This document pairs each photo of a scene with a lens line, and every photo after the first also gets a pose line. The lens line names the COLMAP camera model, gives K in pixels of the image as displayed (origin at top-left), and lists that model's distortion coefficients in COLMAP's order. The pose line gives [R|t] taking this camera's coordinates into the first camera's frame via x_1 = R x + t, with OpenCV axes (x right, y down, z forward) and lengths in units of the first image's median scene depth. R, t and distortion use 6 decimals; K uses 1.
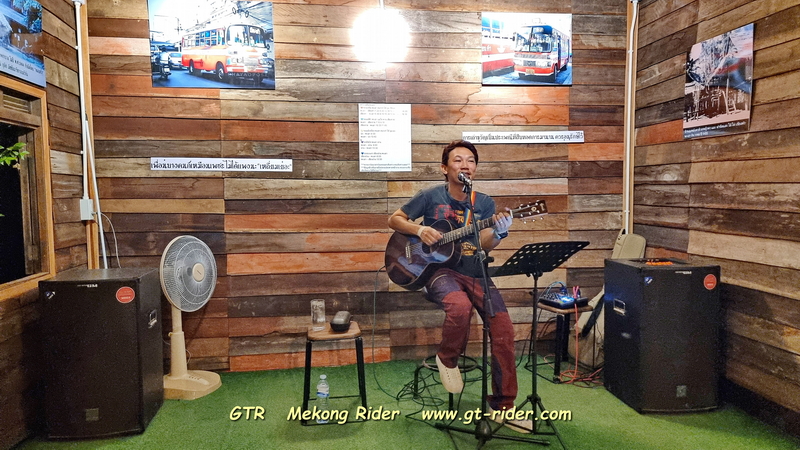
lens RADIAL K [[556.2, 0, 399.0], [0, 556.2, 223.8], [0, 0, 1]] dist [0.073881, -0.053313]
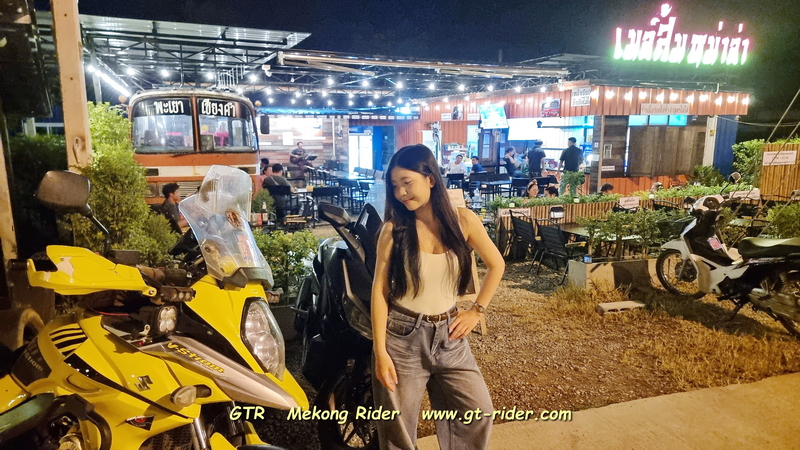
lens RADIAL K [[556.2, 0, 409.2], [0, 556.2, 239.7], [0, 0, 1]] dist [0.073881, -0.053313]
pose [[0.976100, -0.036586, 0.214218, -0.070197], [0.013730, 0.994140, 0.107228, 0.250448], [-0.216886, -0.101724, 0.970882, -4.487618]]
